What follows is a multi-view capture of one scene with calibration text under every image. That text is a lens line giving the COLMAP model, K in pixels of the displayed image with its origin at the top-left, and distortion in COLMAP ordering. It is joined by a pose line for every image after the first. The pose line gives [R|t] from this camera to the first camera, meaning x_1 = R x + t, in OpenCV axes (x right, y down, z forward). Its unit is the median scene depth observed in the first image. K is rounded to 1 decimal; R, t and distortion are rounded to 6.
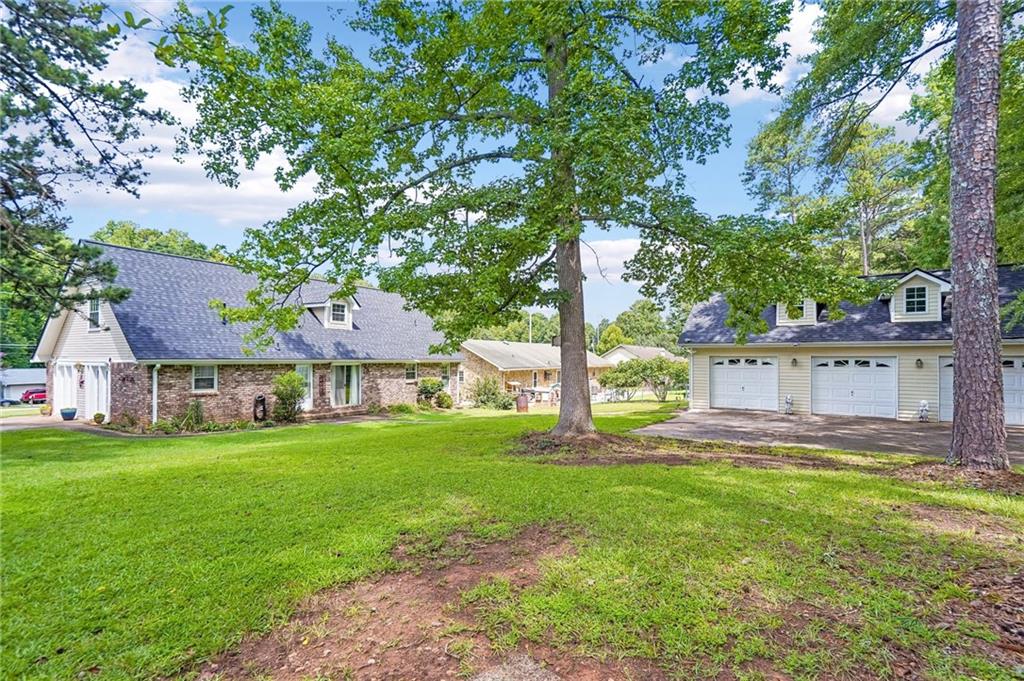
lens RADIAL K [[473.7, 0, 506.3], [0, 473.7, 352.9], [0, 0, 1]] dist [0.000686, 0.001276]
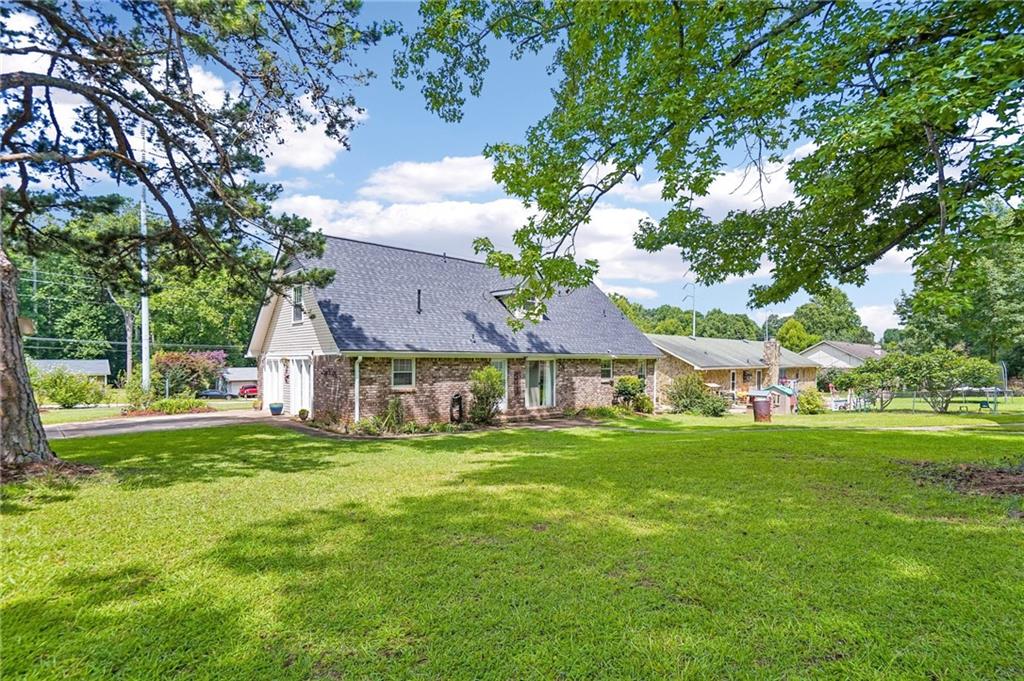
lens RADIAL K [[477.4, 0, 510.4], [0, 477.4, 358.1], [0, 0, 1]] dist [0.000063, 0.000655]
pose [[0.961137, -0.003043, -0.276056, -0.181558], [0.004888, 0.999970, 0.005996, 0.019758], [0.276030, -0.007112, 0.961123, 0.181781]]
